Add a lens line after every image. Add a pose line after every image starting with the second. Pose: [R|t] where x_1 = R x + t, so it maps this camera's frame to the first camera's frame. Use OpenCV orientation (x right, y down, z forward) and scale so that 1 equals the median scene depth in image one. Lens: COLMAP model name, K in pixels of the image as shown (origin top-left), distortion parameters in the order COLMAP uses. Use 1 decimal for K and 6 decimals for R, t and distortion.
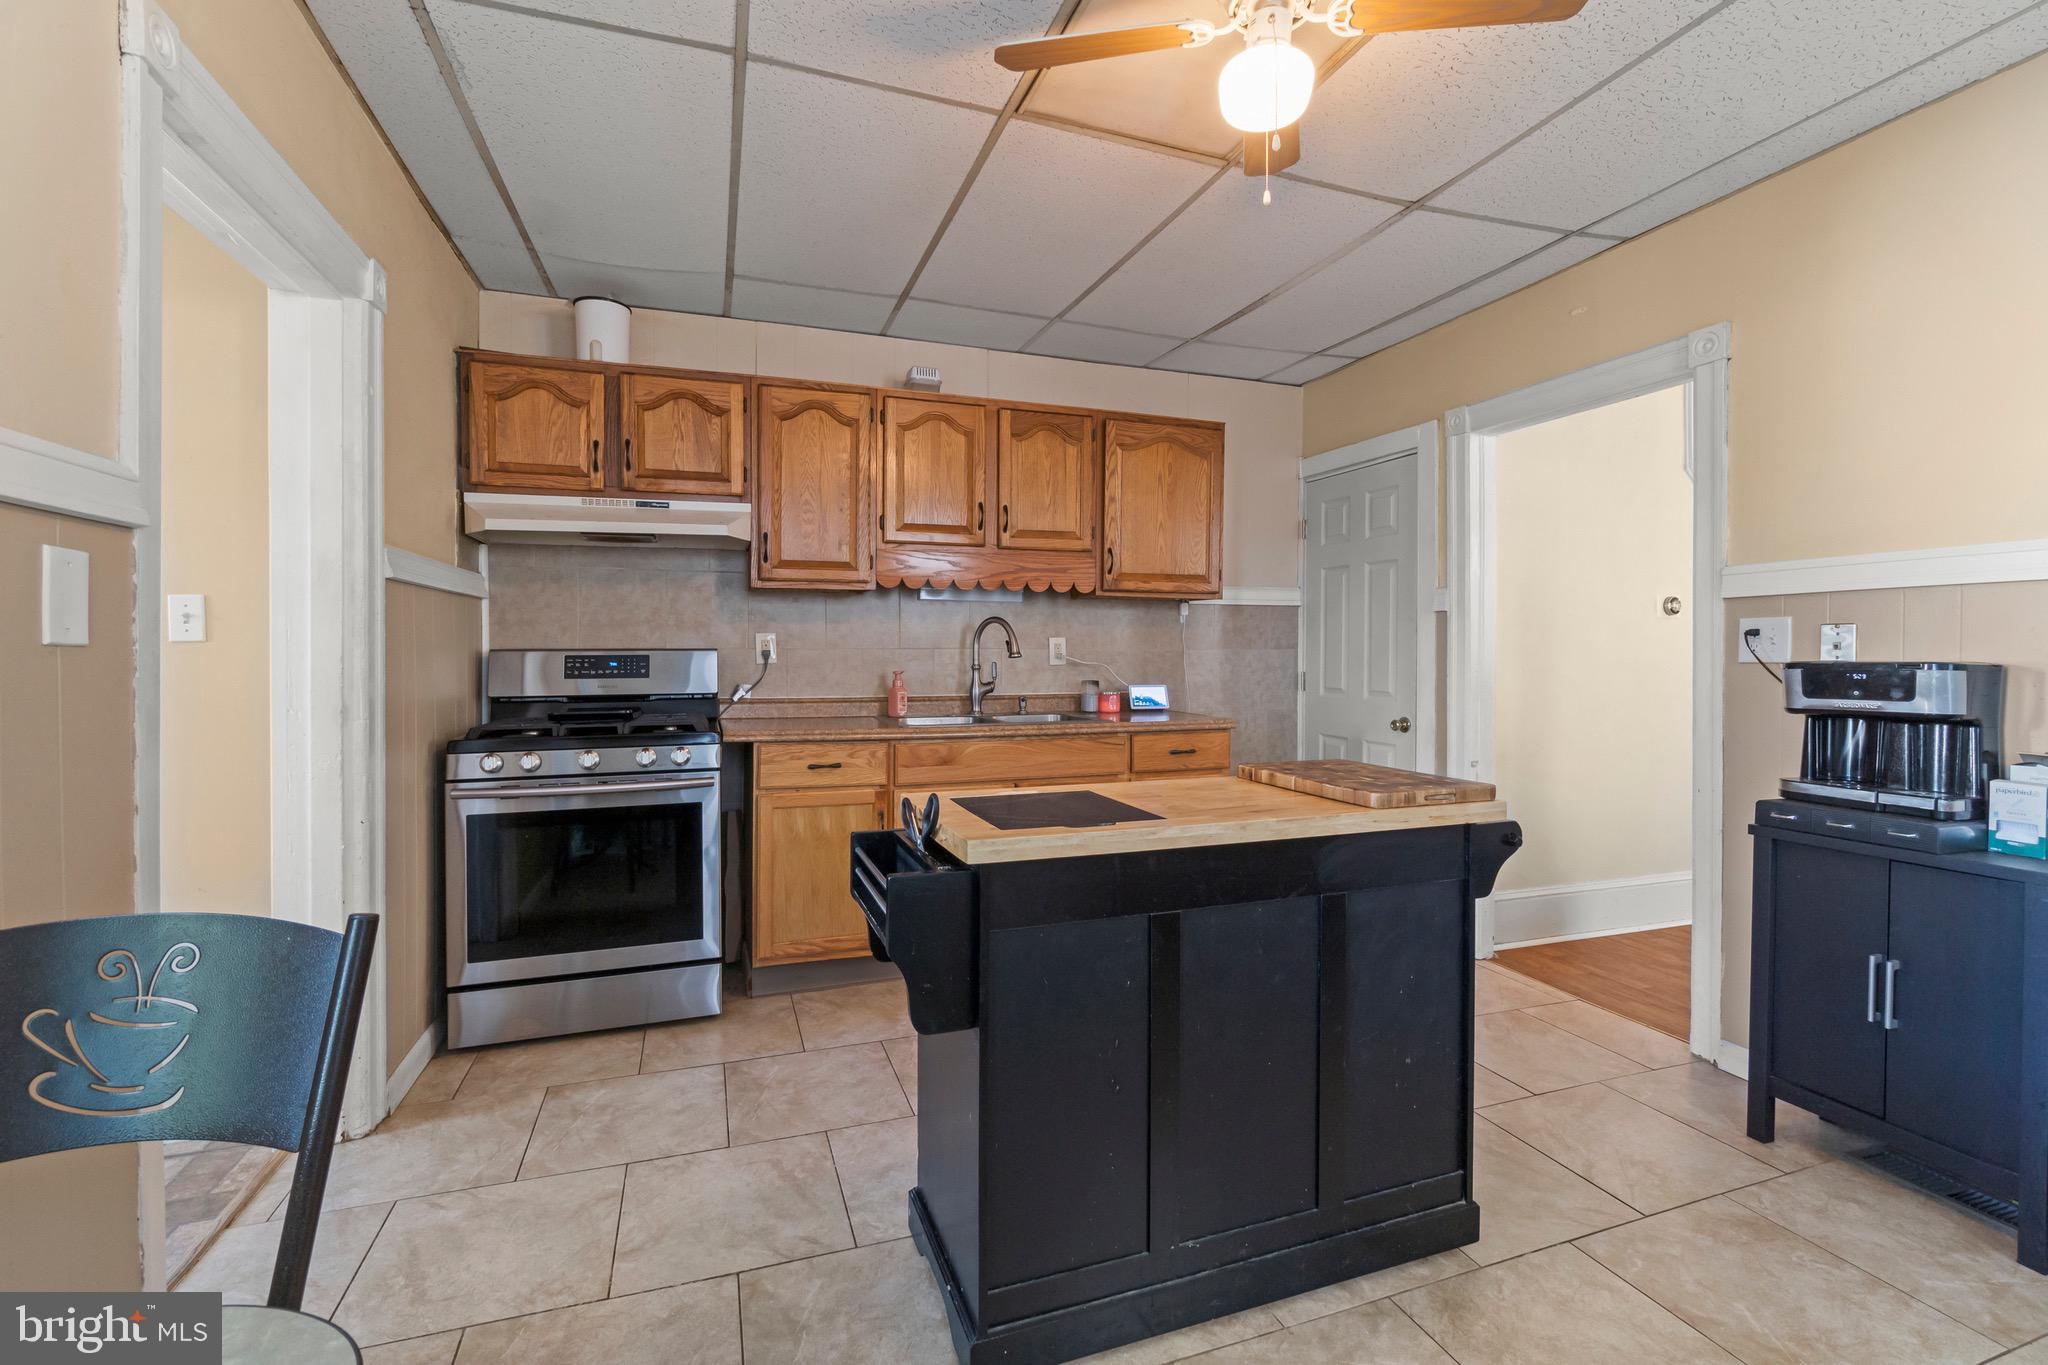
lens RADIAL K [[882.7, 0, 1020.8], [0, 882.7, 649.9], [0, 0, 1]] dist [-0.001256, 0.000078]
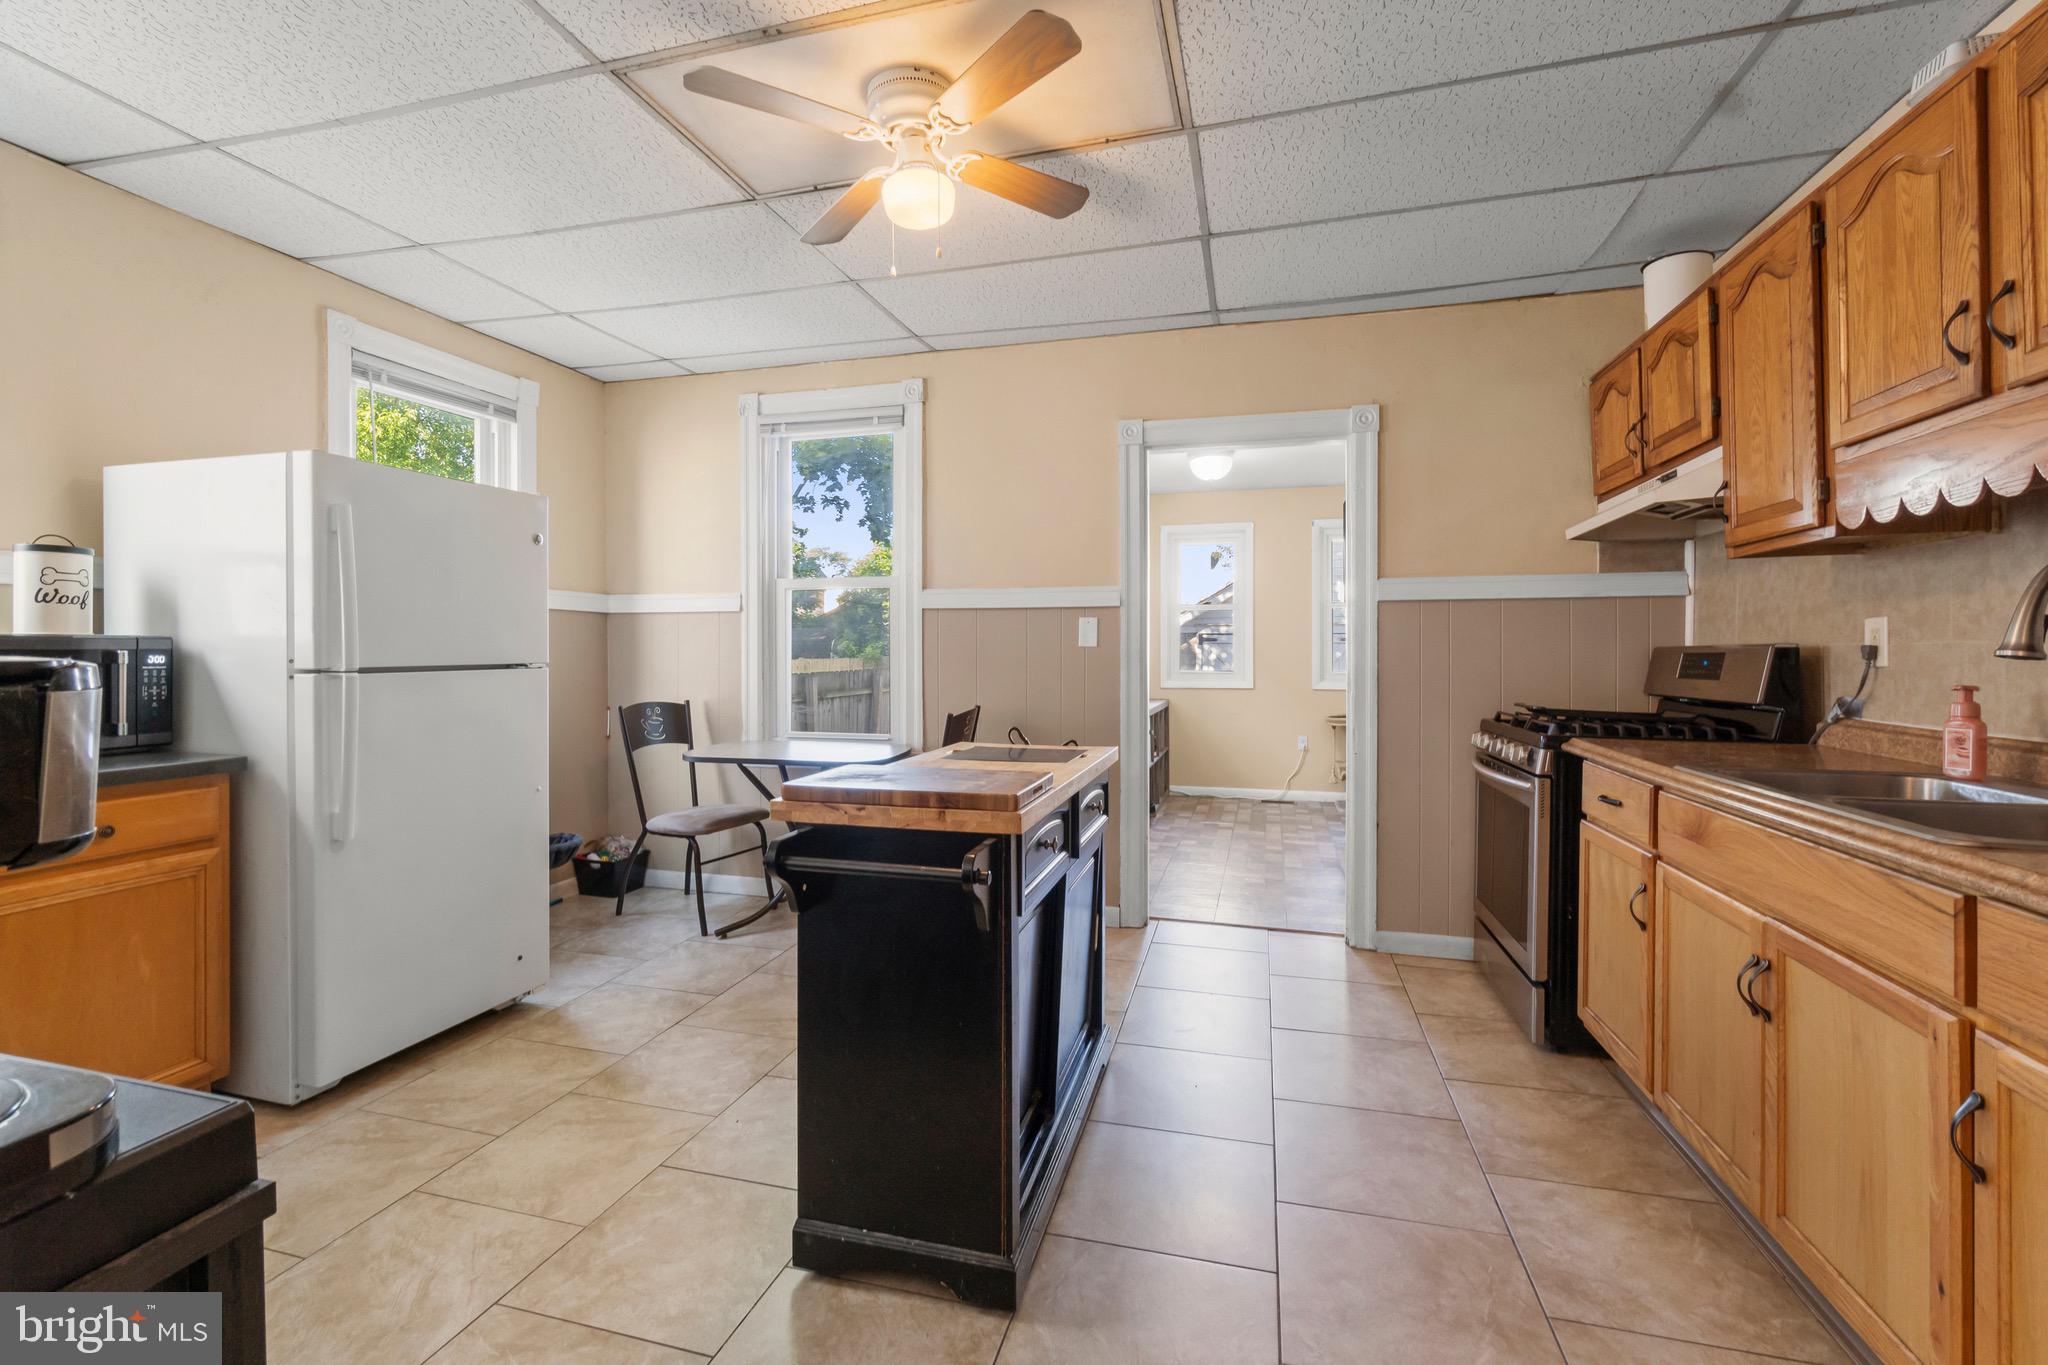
lens RADIAL K [[904.3, 0, 1015.1], [0, 904.3, 658.8], [0, 0, 1]] dist [-0.000878, -0.000010]
pose [[-0.579526, 0.002738, -0.814949, 0.716891], [-0.001994, 0.999987, 0.004778, 0.009210], [0.814951, 0.004394, -0.579513, 1.073740]]
